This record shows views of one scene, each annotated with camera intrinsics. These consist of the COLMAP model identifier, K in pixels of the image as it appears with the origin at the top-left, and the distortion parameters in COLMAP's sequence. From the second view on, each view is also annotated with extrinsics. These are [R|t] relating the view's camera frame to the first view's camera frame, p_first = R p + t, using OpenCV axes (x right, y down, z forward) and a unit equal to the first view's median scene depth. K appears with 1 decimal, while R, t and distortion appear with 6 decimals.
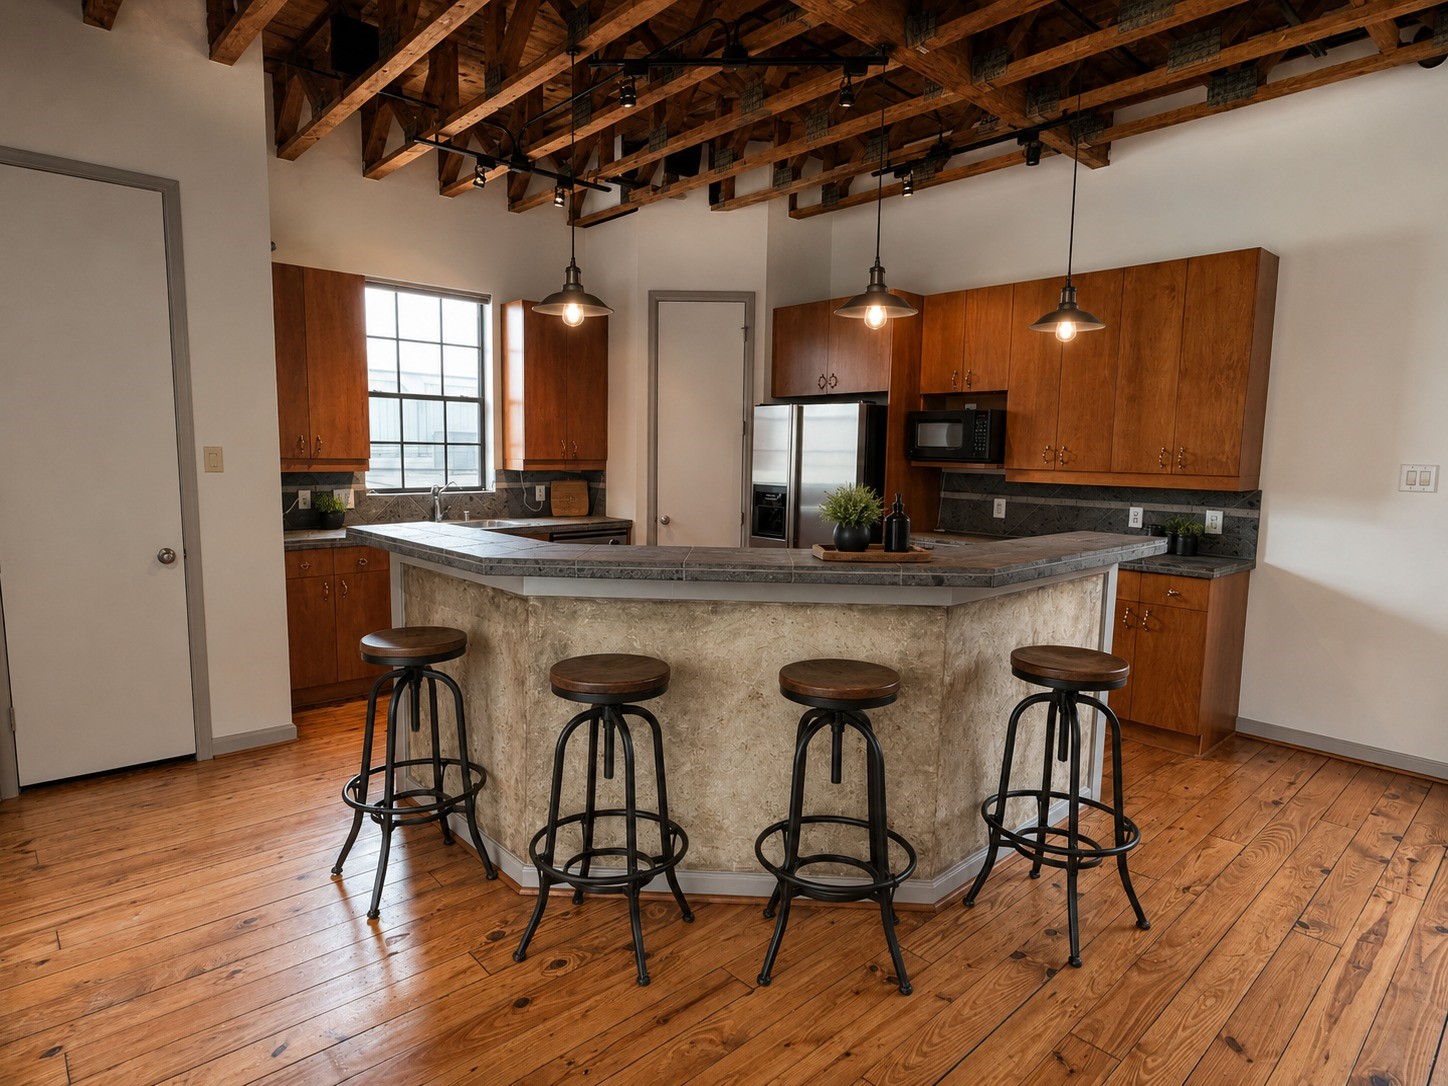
lens RADIAL K [[818.4, 0, 723.1], [0, 818.4, 546.1], [0, 0, 1]] dist [0.003725, -0.001898]
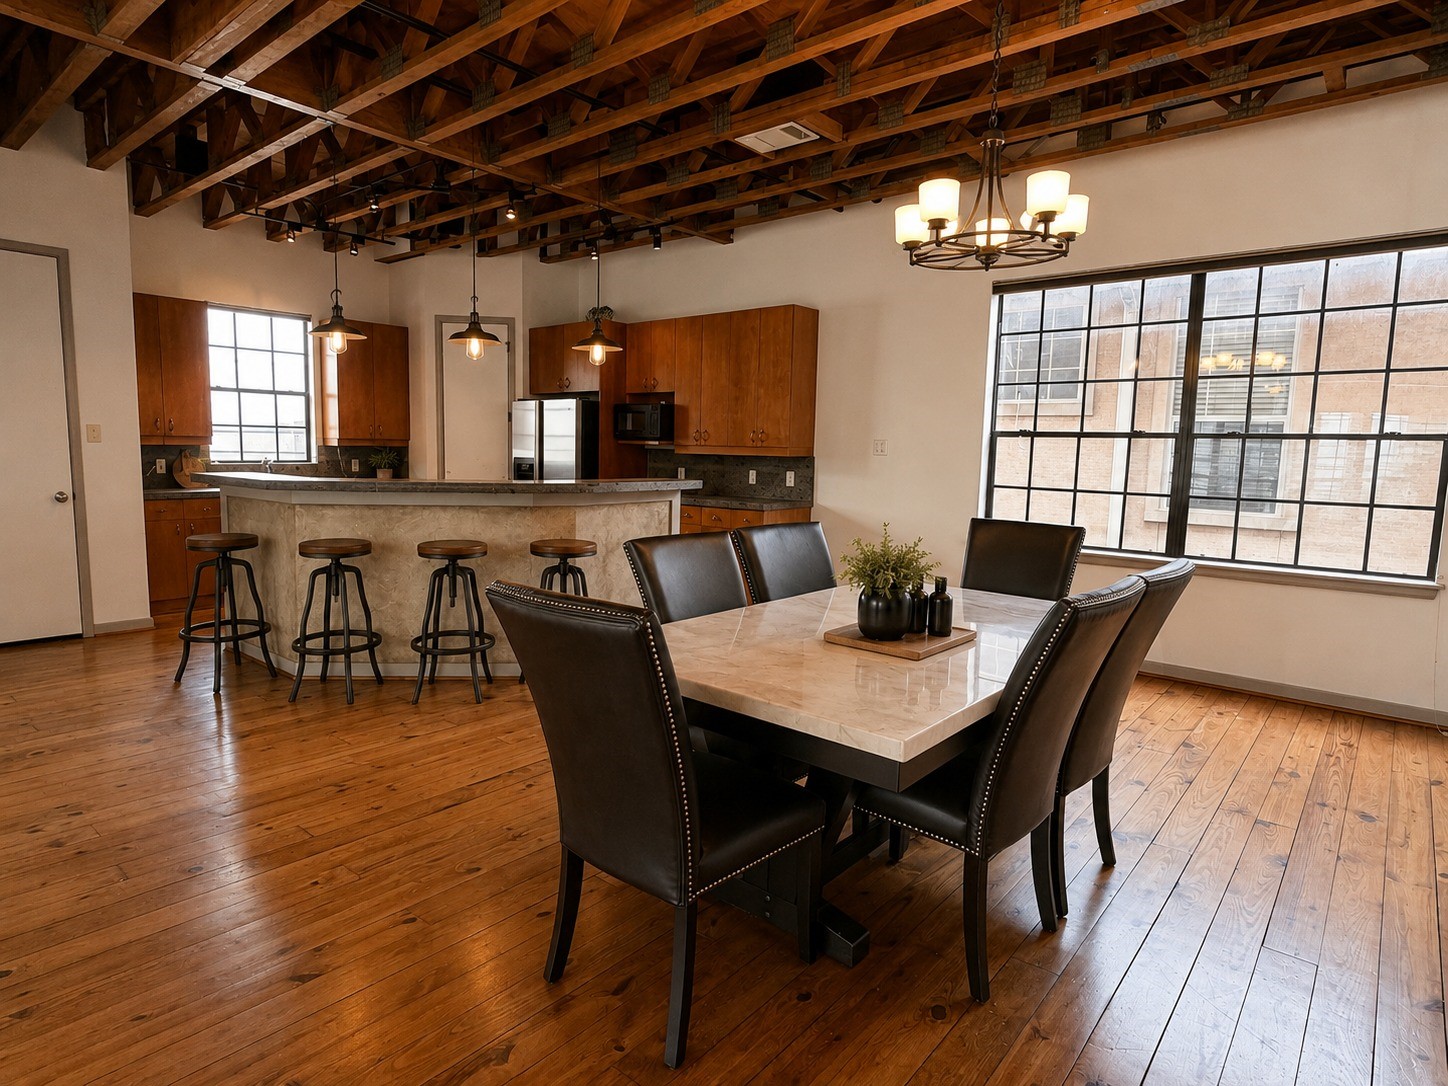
lens RADIAL K [[818.4, 0, 721.8], [0, 818.4, 542.3], [0, 0, 1]] dist [0.003725, -0.001898]
pose [[0.992372, -0.011666, 0.122725, 0.255819], [0.011431, 0.999931, 0.002614, 0.079558], [-0.122747, -0.001191, 0.992437, -0.486005]]
